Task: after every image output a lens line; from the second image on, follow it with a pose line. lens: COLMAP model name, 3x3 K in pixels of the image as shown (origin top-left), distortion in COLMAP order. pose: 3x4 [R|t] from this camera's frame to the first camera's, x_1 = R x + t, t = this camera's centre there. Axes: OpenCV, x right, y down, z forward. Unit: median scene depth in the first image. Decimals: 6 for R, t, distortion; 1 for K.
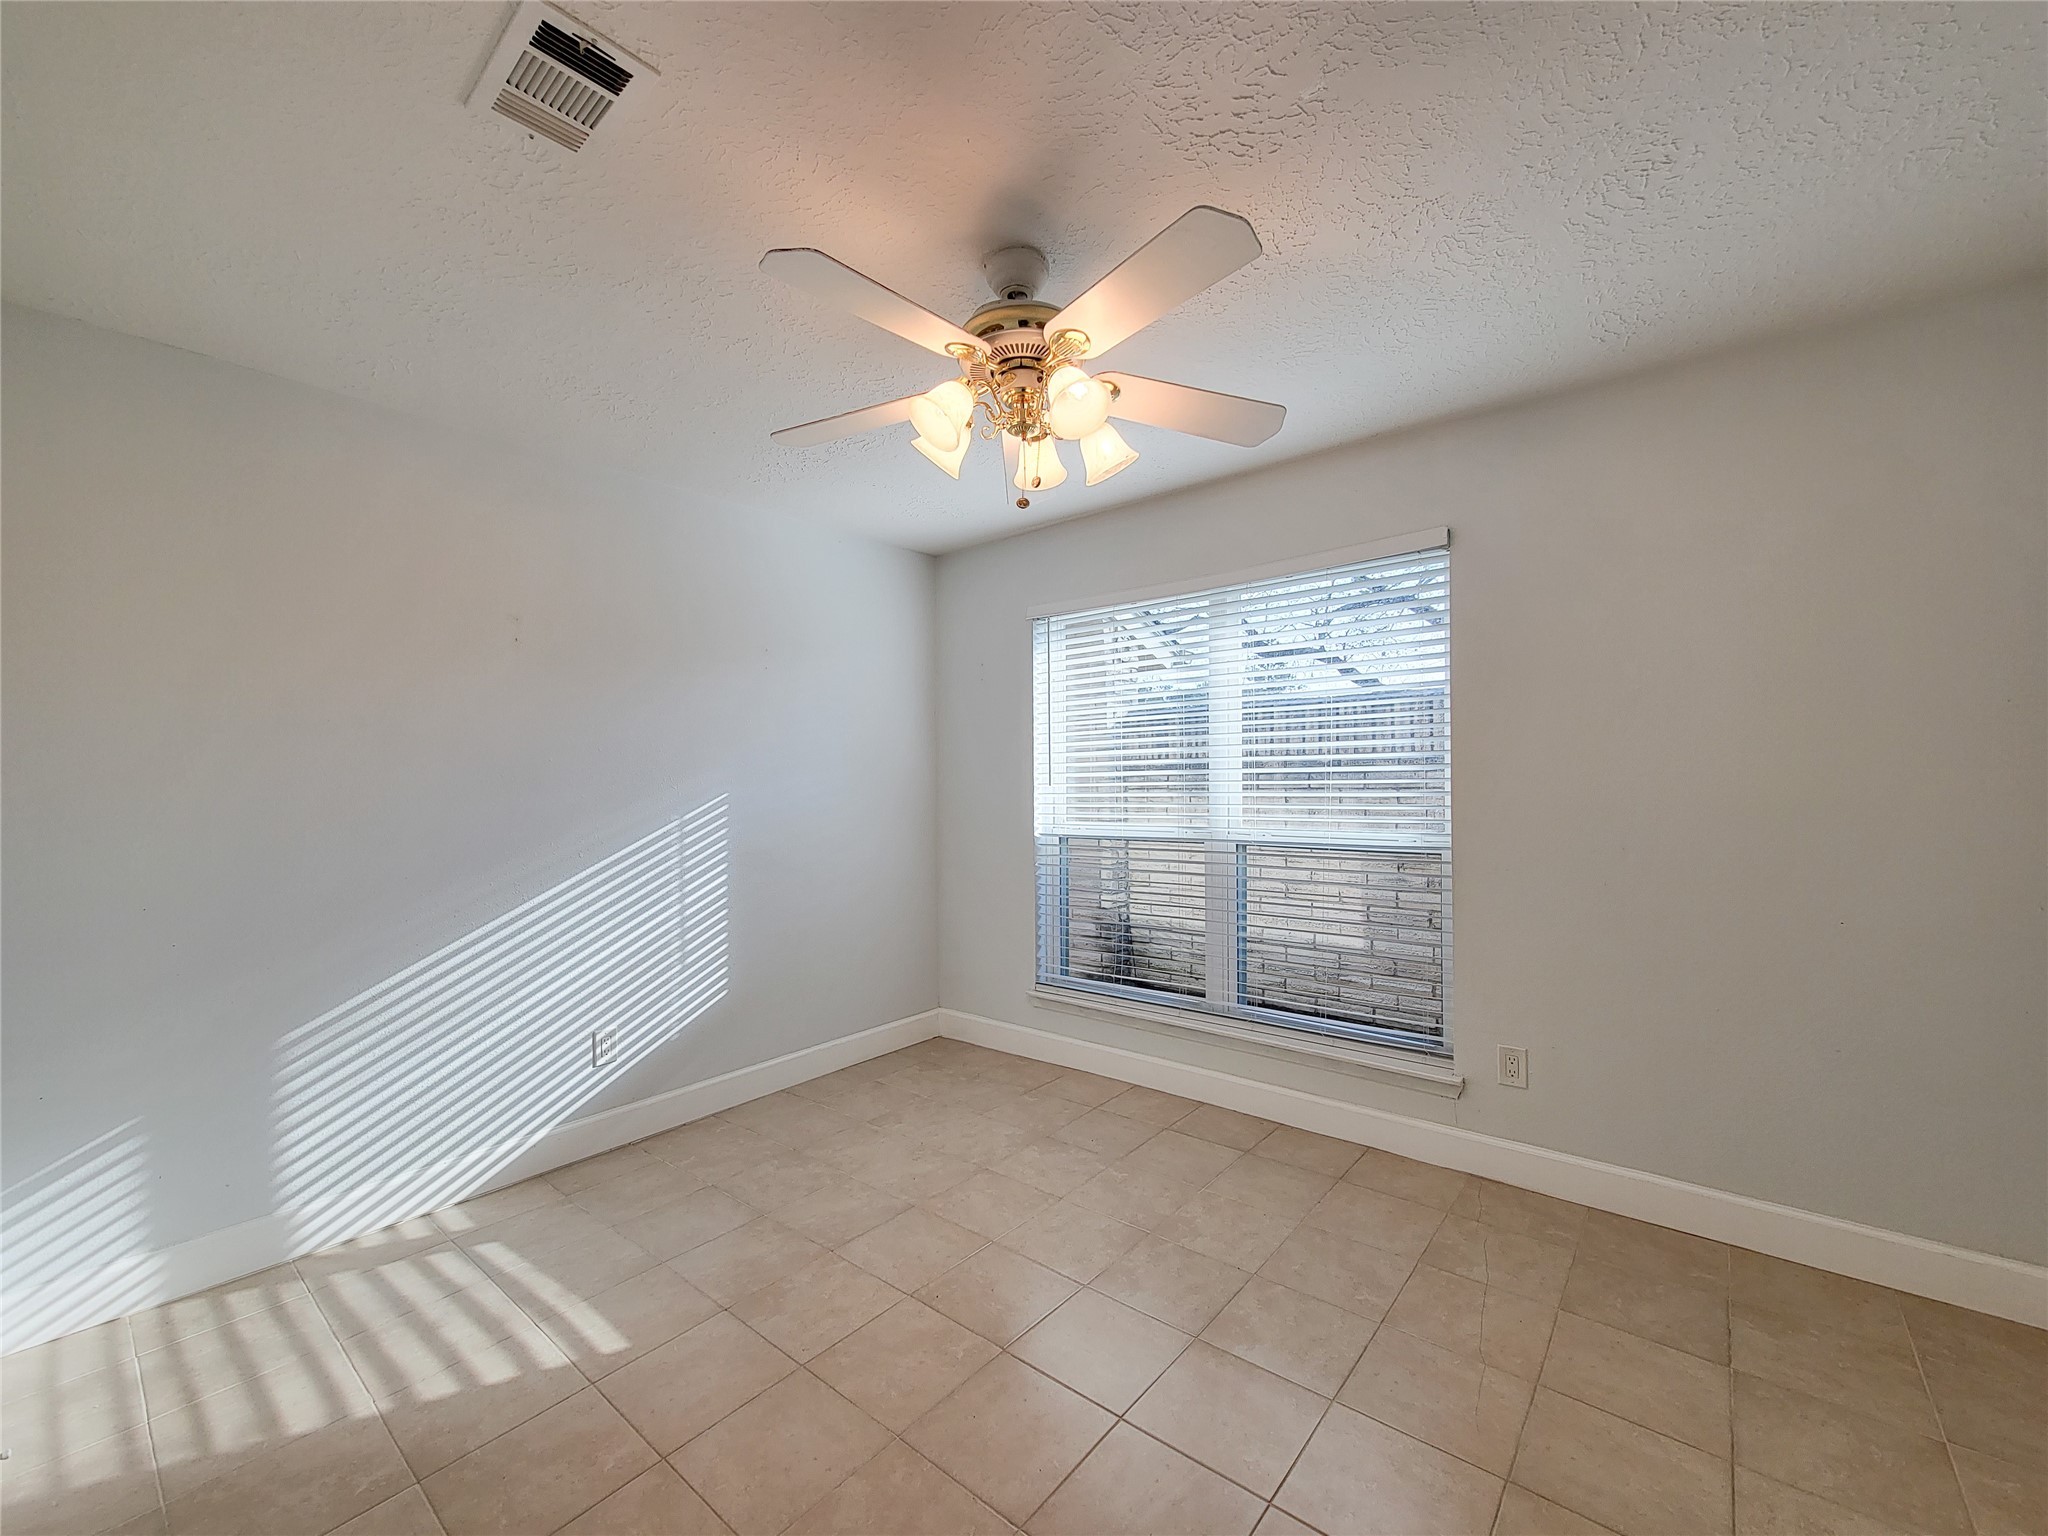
lens RADIAL K [[852.7, 0, 1014.0], [0, 852.7, 763.8], [0, 0, 1]] dist [-0.001372, -0.000211]
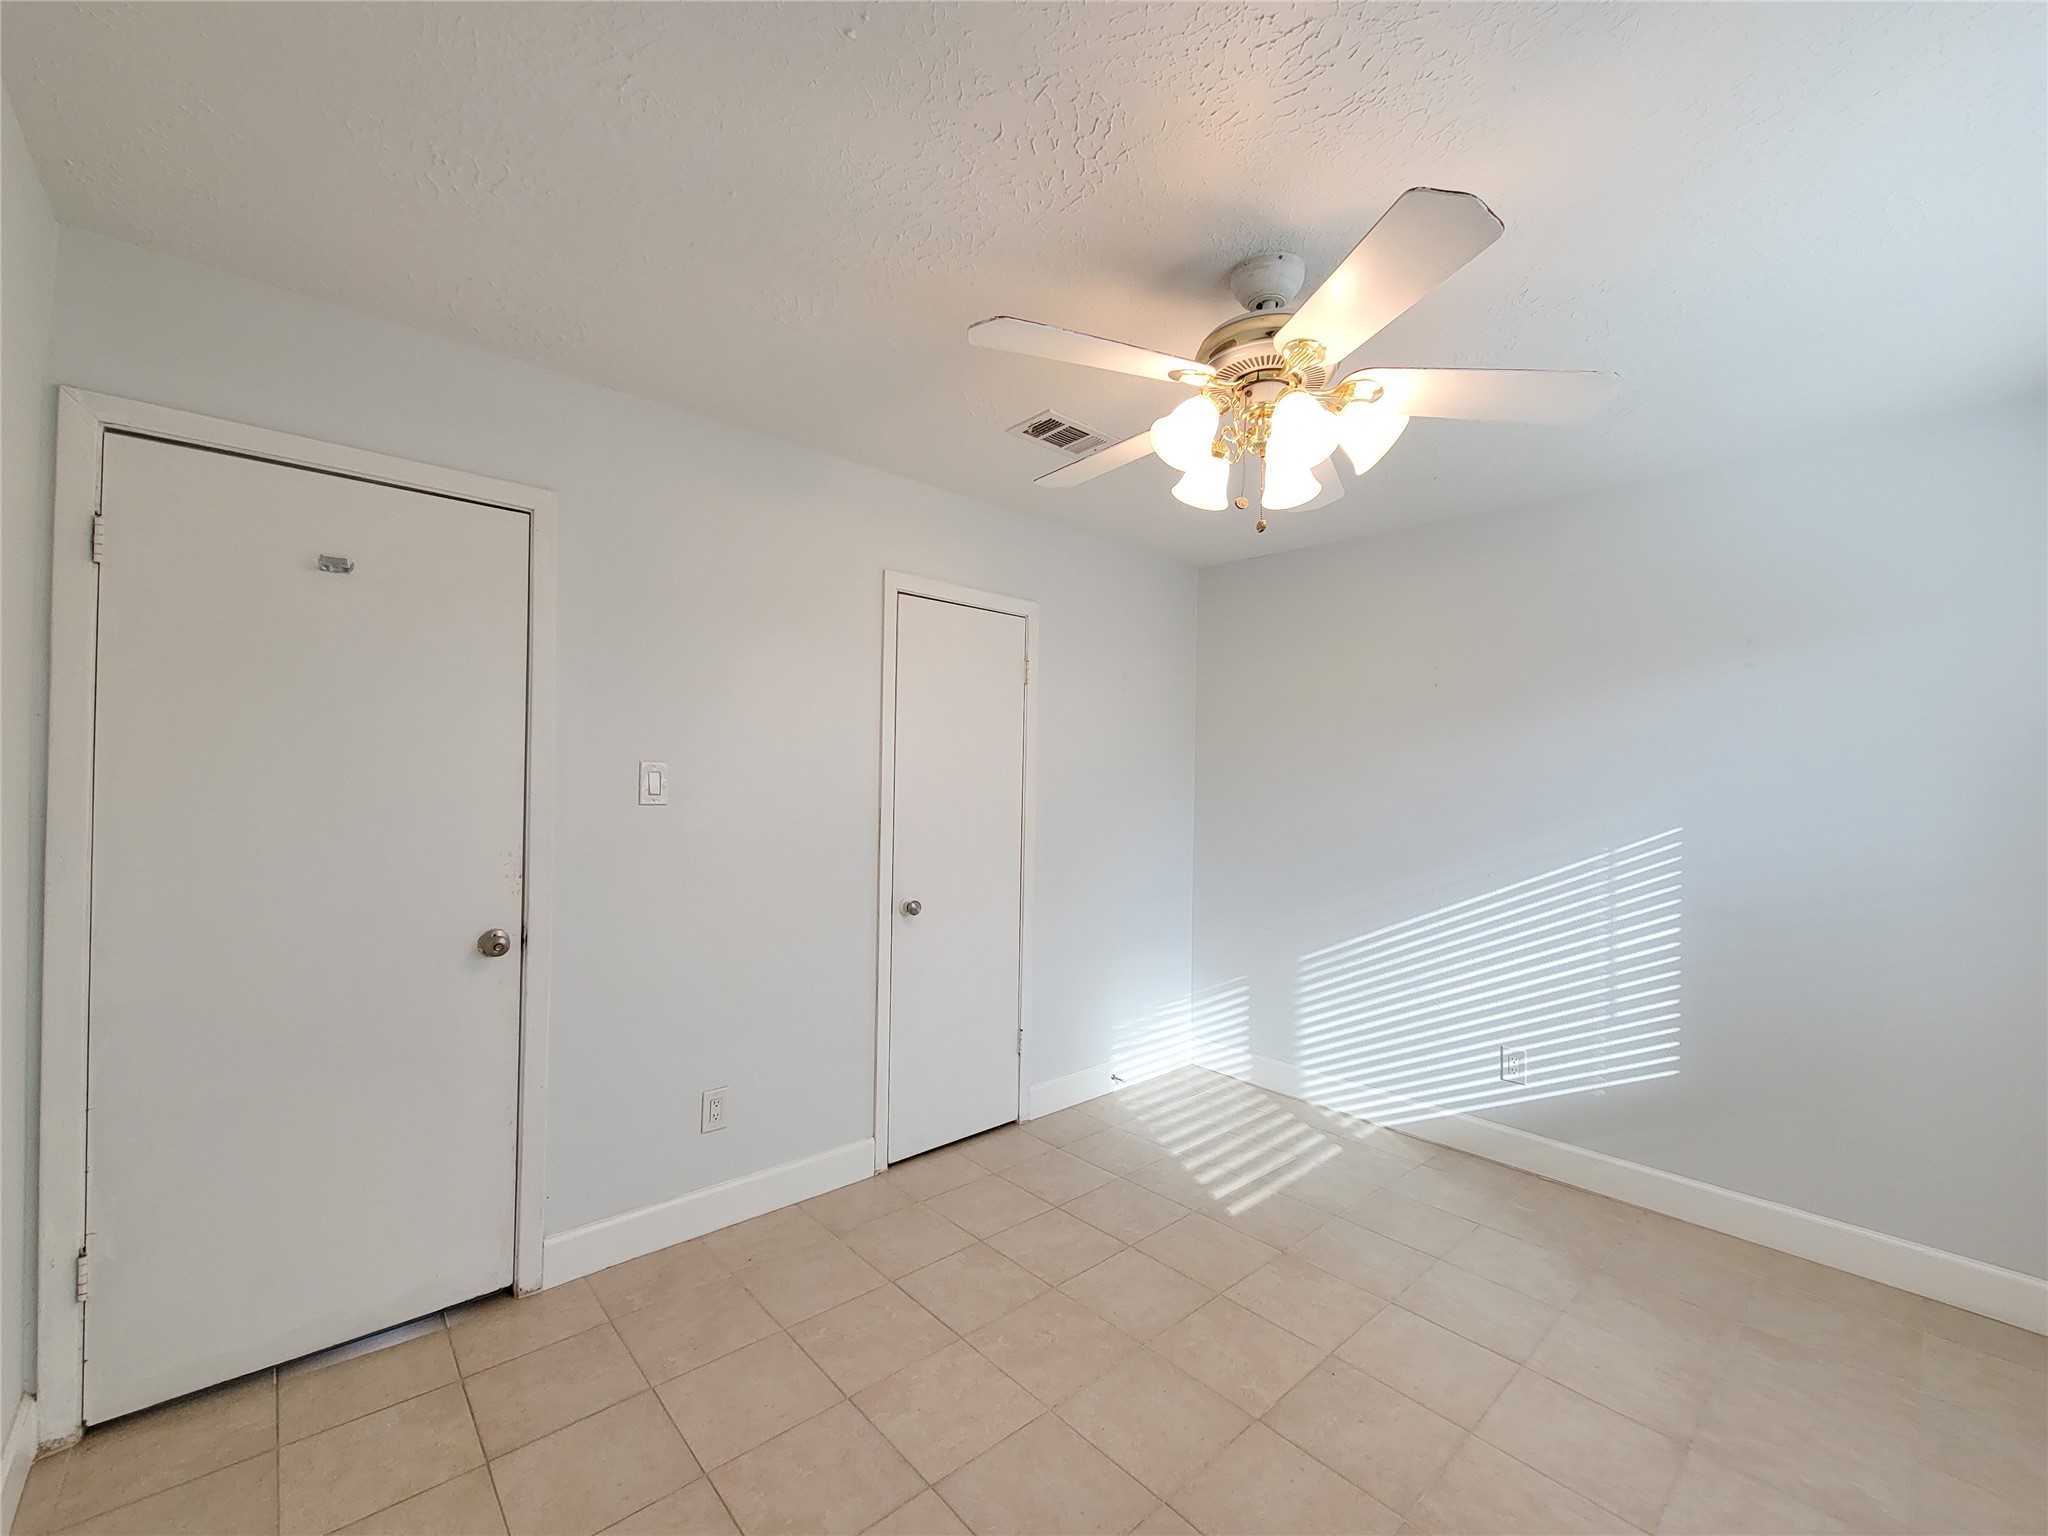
lens RADIAL K [[852.7, 0, 1017.0], [0, 852.7, 773.0], [0, 0, 1]] dist [-0.001372, -0.000211]
pose [[-0.157544, 0.005155, -0.987498, 0.747360], [-0.001828, 0.999983, 0.005512, -0.026915], [0.987510, 0.002673, -0.157532, 0.689405]]
